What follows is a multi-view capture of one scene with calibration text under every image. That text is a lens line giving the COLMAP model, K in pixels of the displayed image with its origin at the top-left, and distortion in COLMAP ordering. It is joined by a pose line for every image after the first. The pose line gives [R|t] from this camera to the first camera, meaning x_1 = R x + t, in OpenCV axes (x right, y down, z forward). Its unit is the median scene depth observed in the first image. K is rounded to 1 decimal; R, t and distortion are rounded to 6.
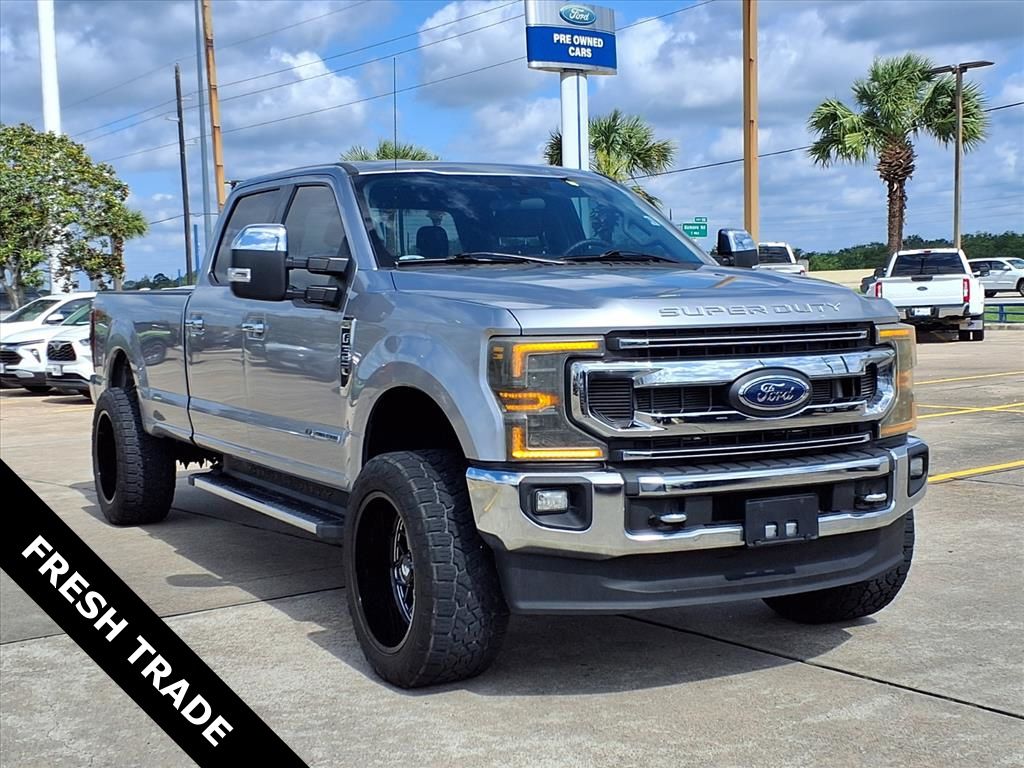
lens RADIAL K [[1610.7, 0, 556.0], [0, 1610.7, 385.0], [0, 0, 1]] dist [0.006747, -0.270637]
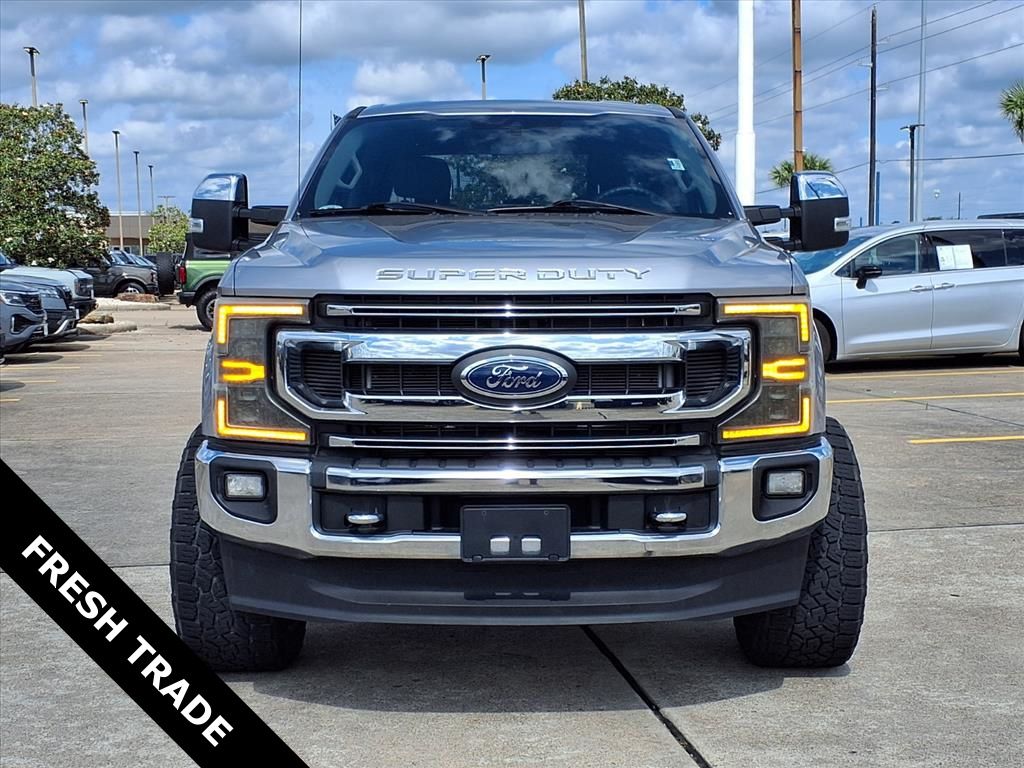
lens RADIAL K [[1610.7, 0, 556.0], [0, 1610.7, 385.0], [0, 0, 1]] dist [0.006747, -0.270637]
pose [[0.878498, 0.057390, -0.474287, 0.534961], [-0.042026, 0.998193, 0.042941, -0.027043], [0.475895, -0.017791, 0.879322, 0.290856]]
